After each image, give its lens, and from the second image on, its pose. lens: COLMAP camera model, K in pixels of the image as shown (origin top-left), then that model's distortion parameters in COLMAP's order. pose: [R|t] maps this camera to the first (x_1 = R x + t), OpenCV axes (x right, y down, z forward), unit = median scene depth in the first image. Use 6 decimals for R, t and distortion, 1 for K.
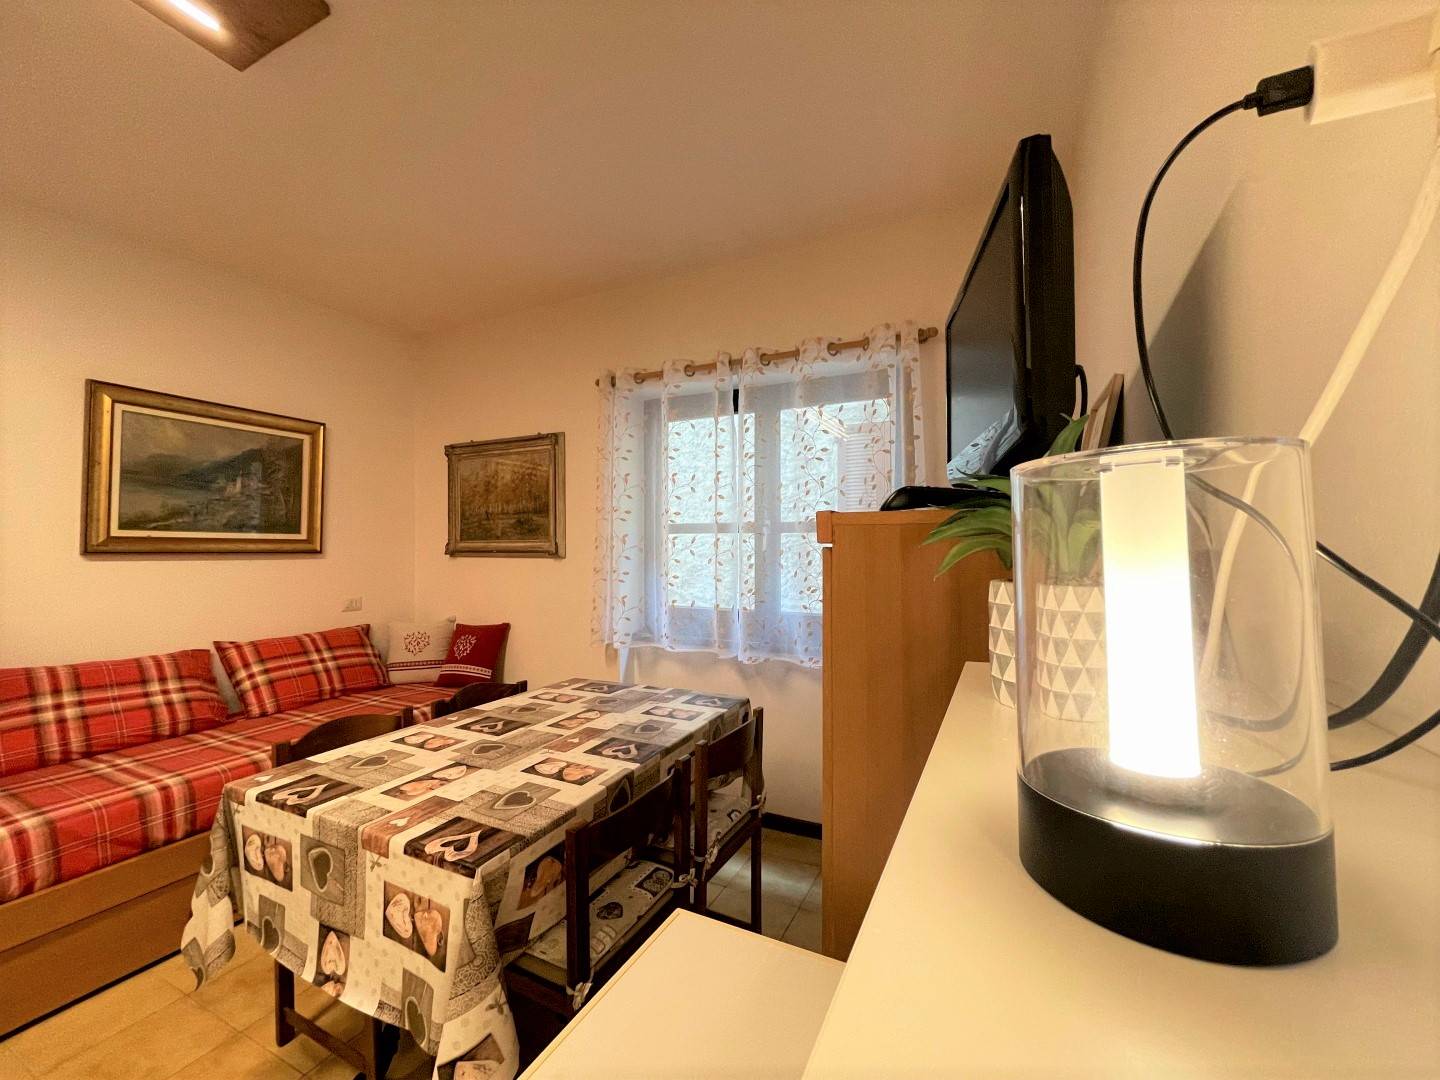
lens RADIAL K [[584.3, 0, 717.9], [0, 584.3, 538.9], [0, 0, 1]] dist [-0.001944, 0.001135]
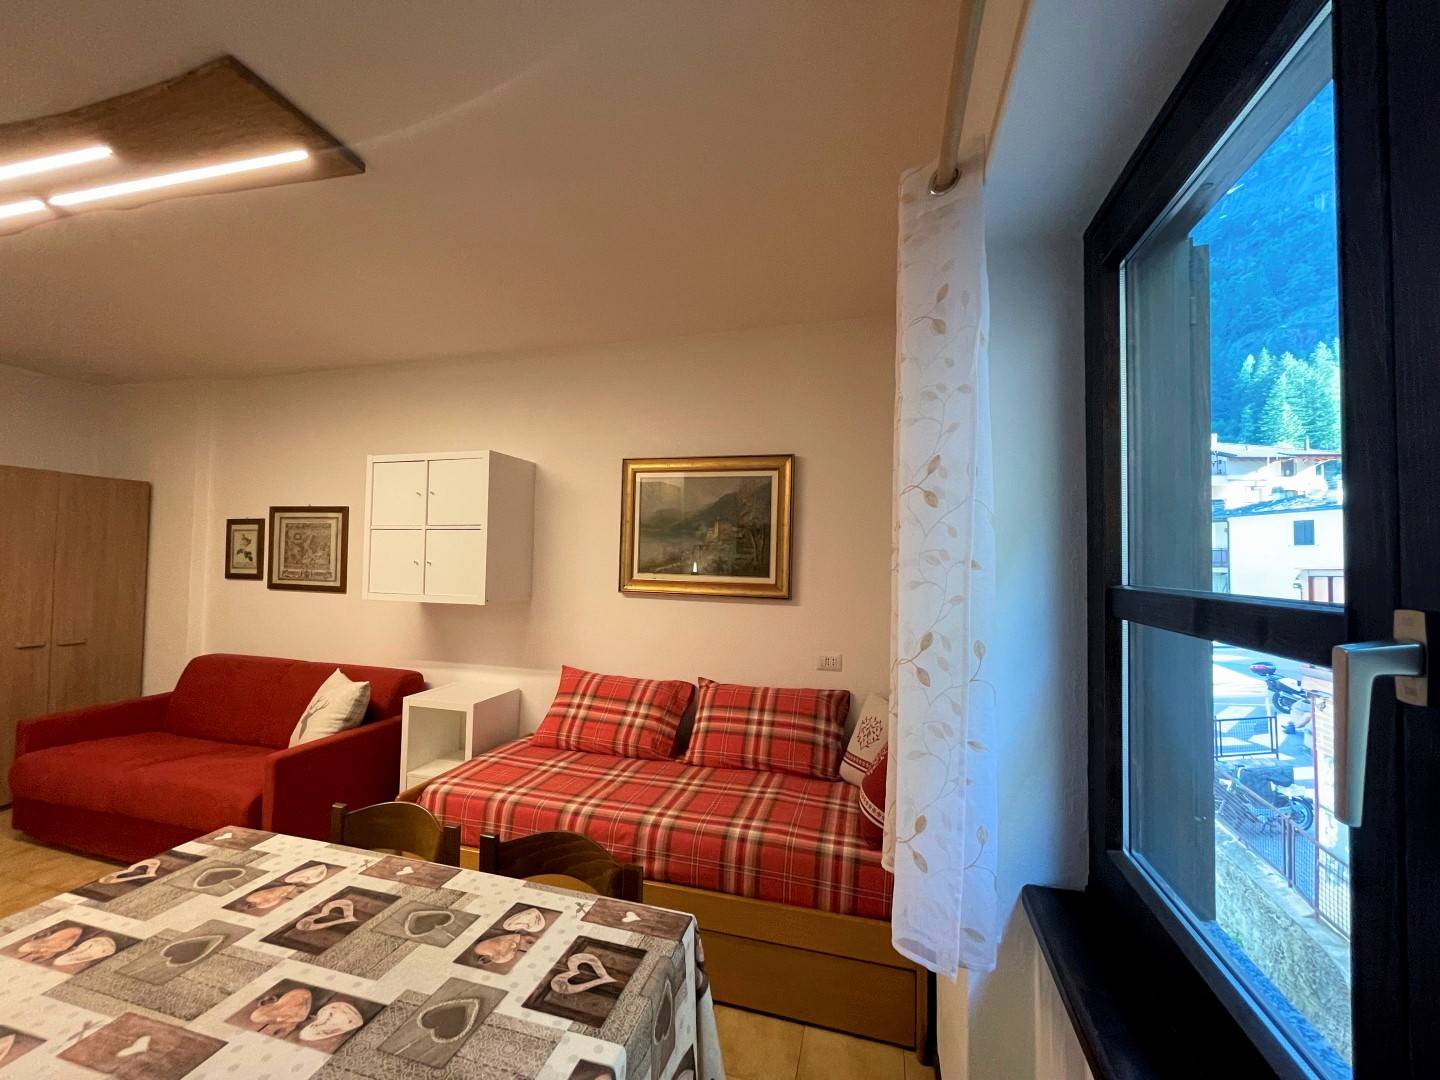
lens RADIAL K [[584.3, 0, 716.3], [0, 584.3, 536.7], [0, 0, 1]] dist [-0.001944, 0.001135]
pose [[0.174472, -0.033760, -0.984083, 0.304192], [-0.006138, 0.999355, -0.035372, -0.066277], [0.984643, 0.012211, 0.174153, 1.238080]]
